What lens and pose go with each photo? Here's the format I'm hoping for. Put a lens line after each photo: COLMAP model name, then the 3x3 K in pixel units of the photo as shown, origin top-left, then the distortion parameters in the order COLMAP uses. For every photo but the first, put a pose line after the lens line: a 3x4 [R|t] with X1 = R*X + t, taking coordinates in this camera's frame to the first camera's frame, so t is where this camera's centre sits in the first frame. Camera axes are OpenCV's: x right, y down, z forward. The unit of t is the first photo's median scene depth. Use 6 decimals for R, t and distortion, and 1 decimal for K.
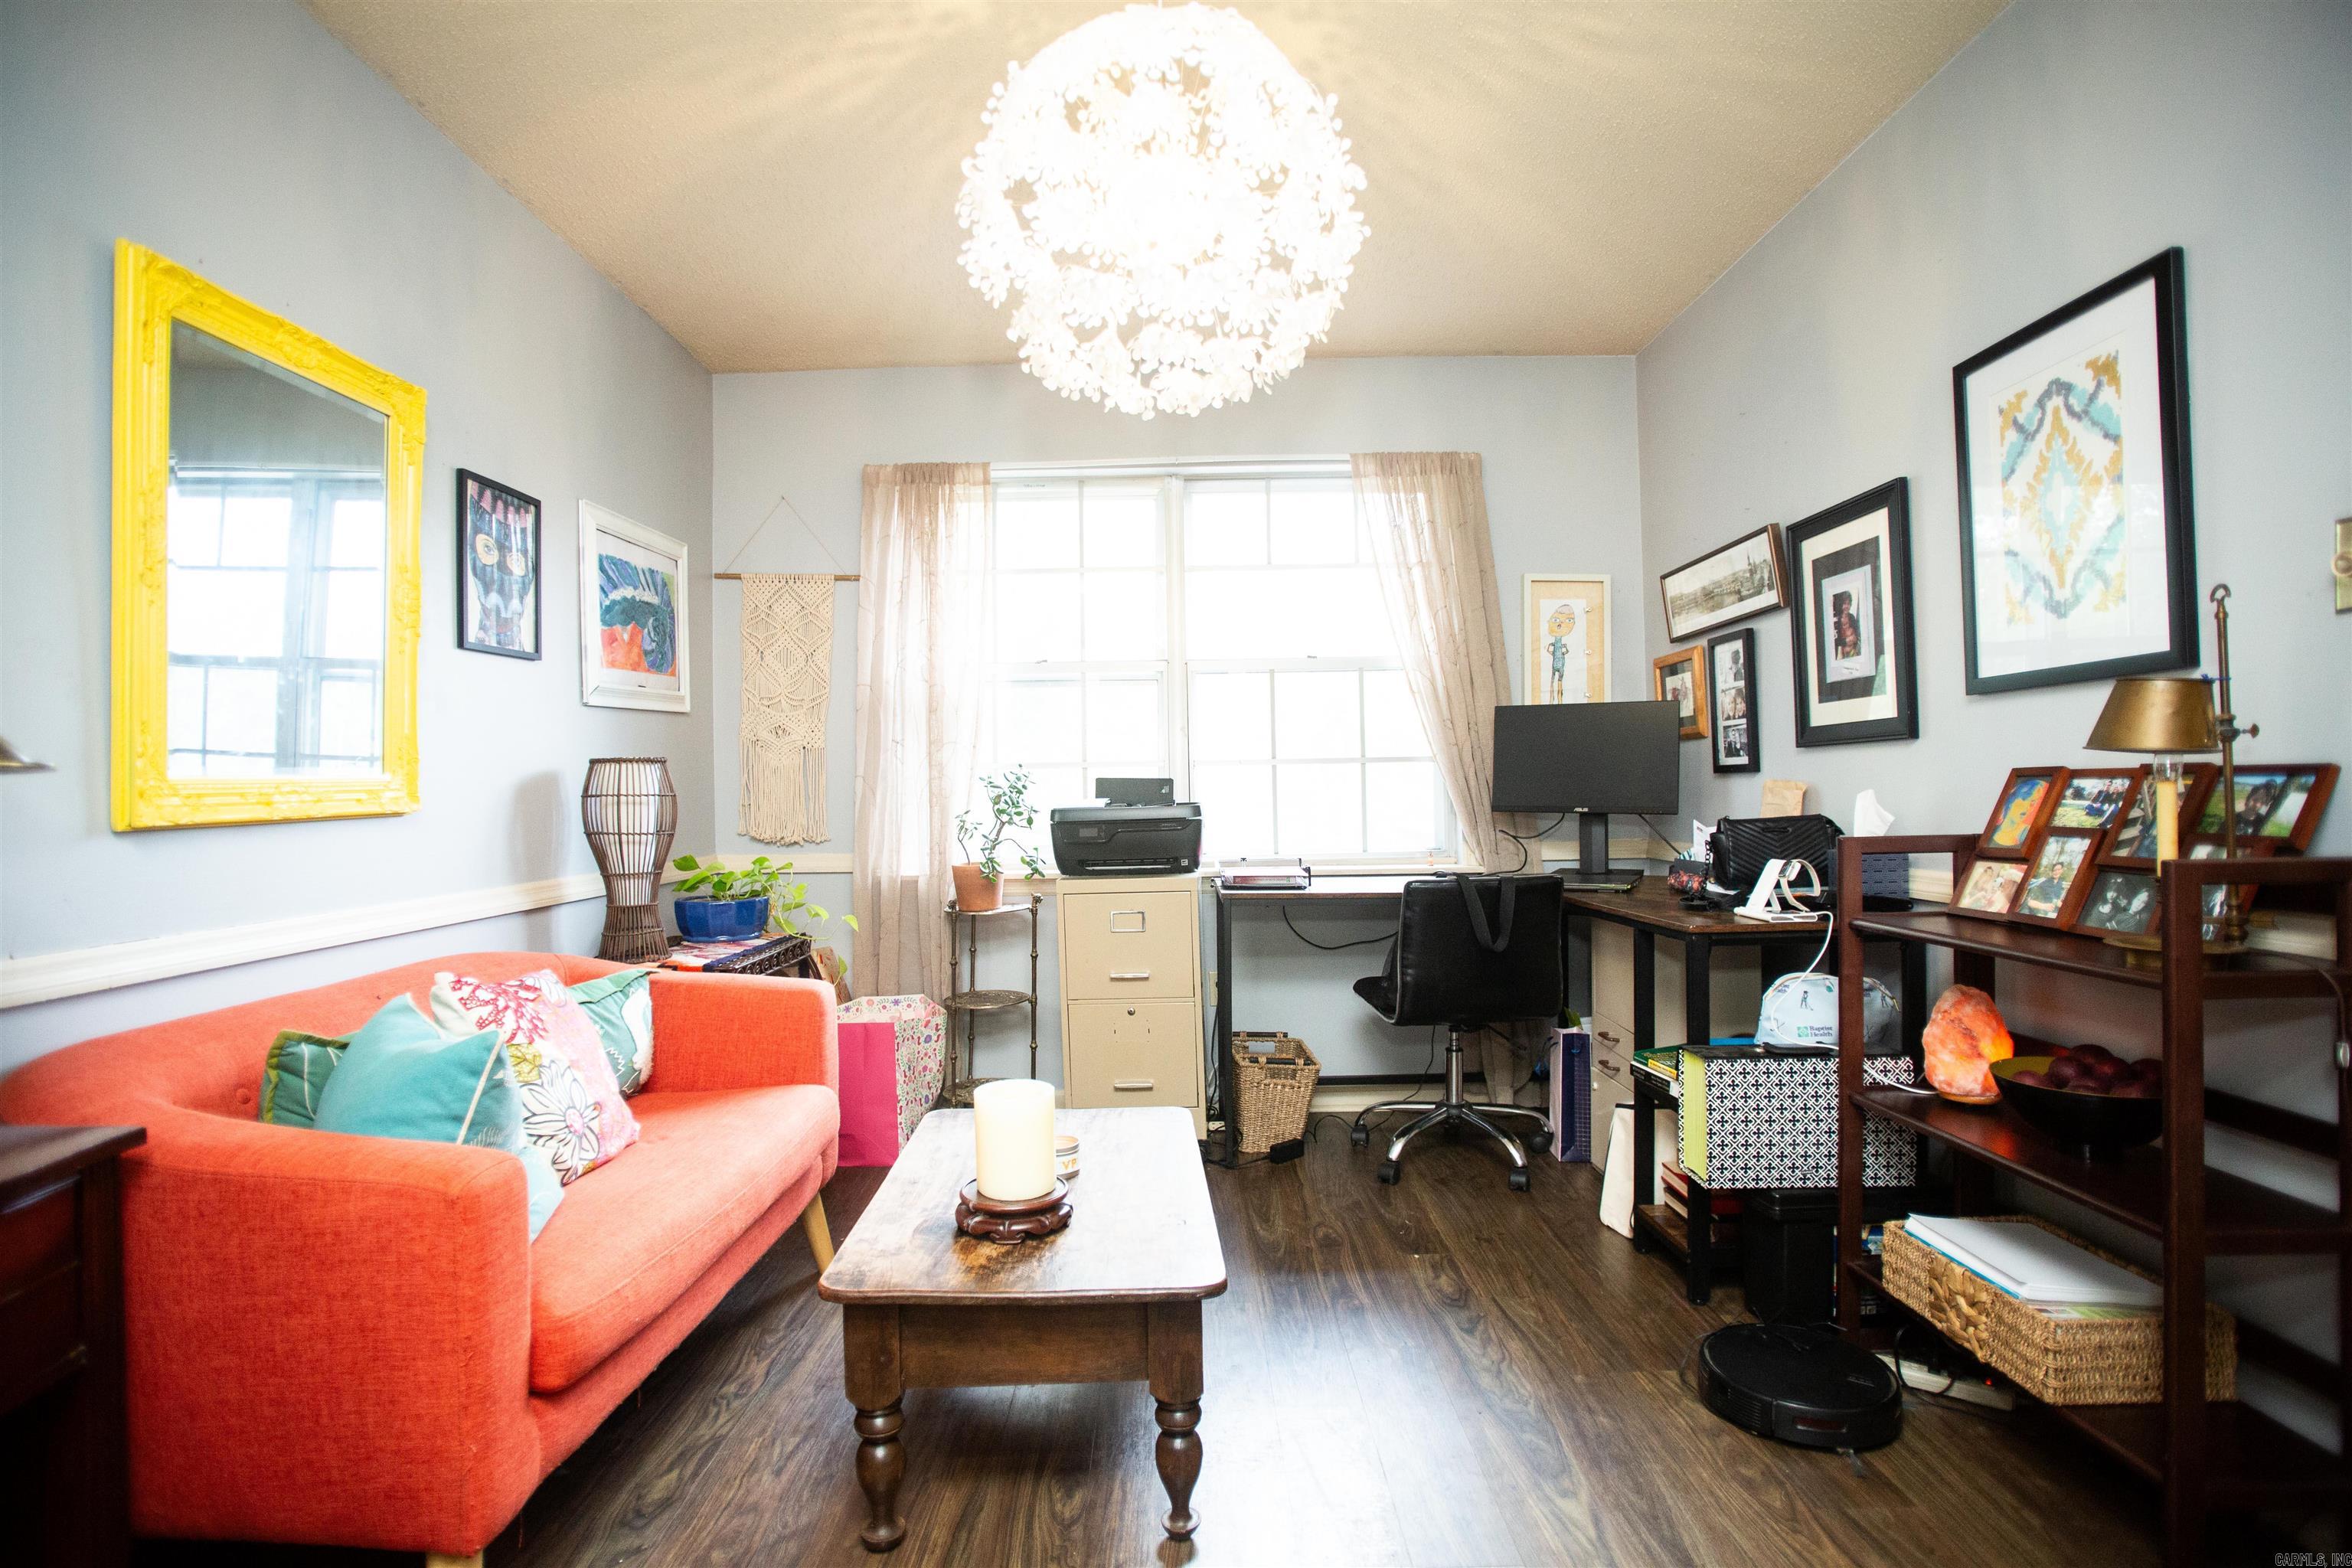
lens RADIAL K [[1153.2, 0, 1176.0], [0, 1153.2, 784.0], [0, 0, 1]] dist [-0.094380, 0.052178]
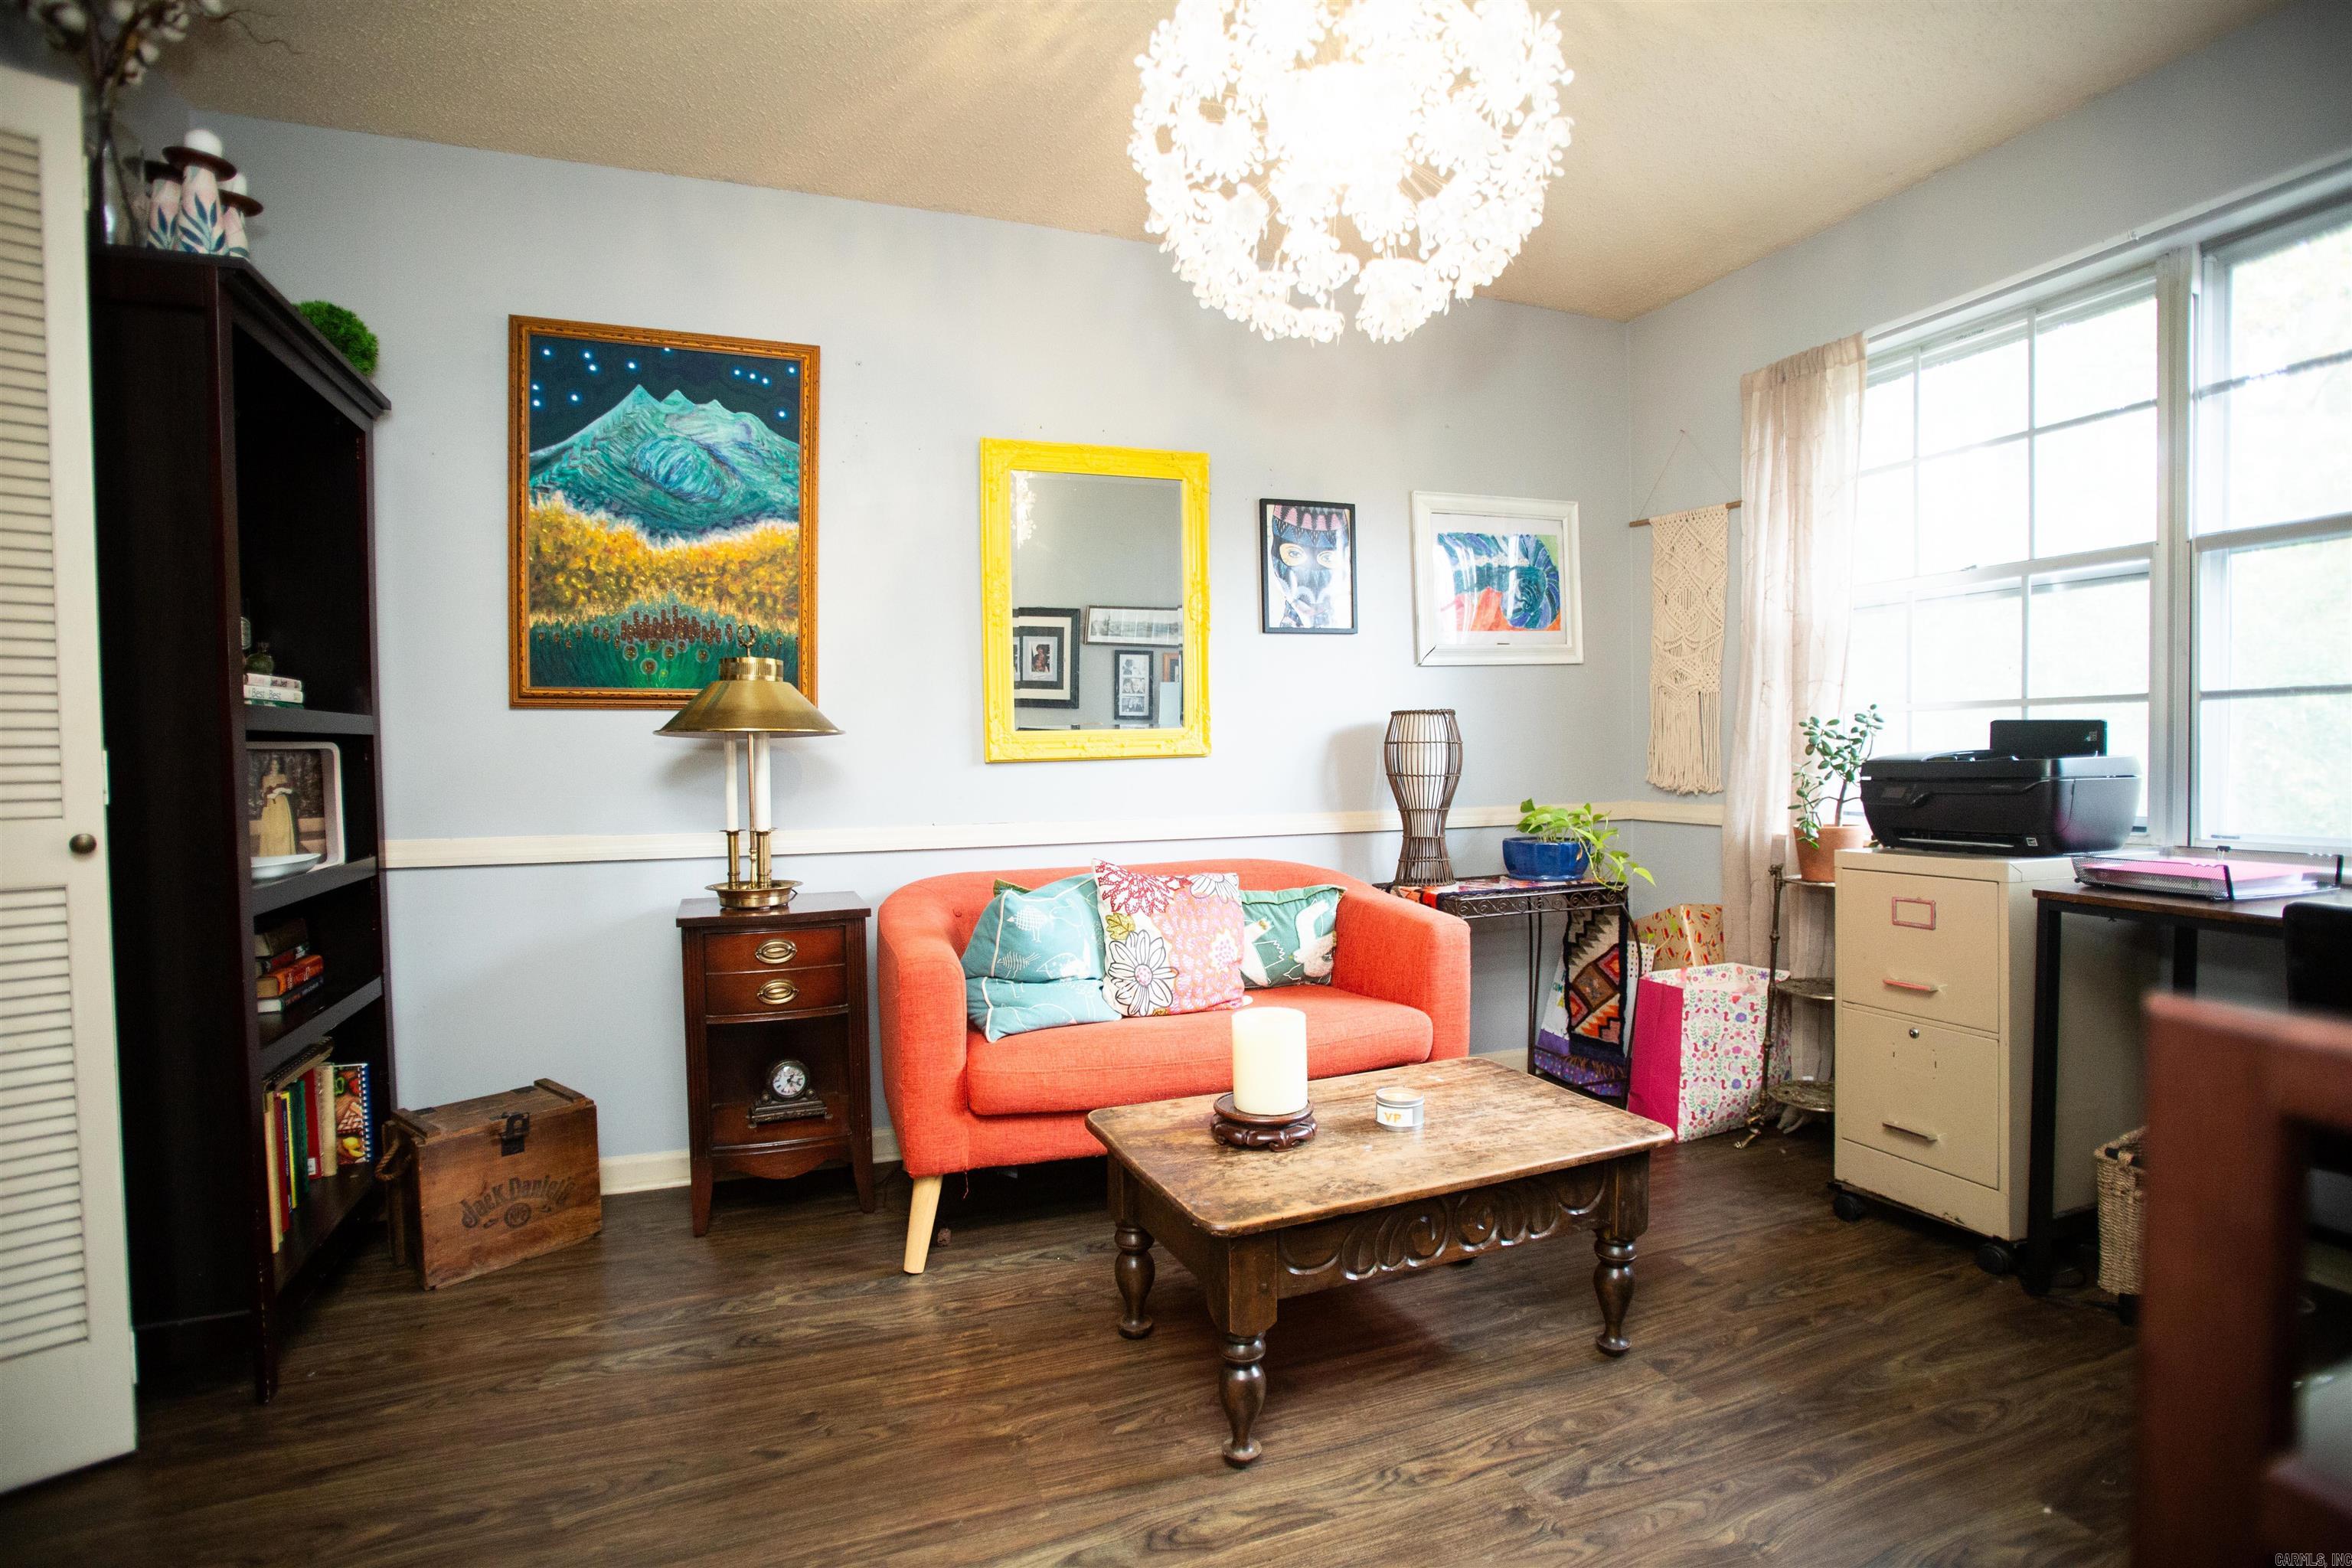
lens RADIAL K [[1148.9, 0, 1160.7], [0, 1148.9, 789.5], [0, 0, 1]] dist [-0.083238, 0.036139]
pose [[0.365790, 0.040853, -0.929800, 0.514550], [0.008471, 0.998849, 0.047219, 0.000408], [0.930659, -0.025149, 0.365023, 0.320473]]
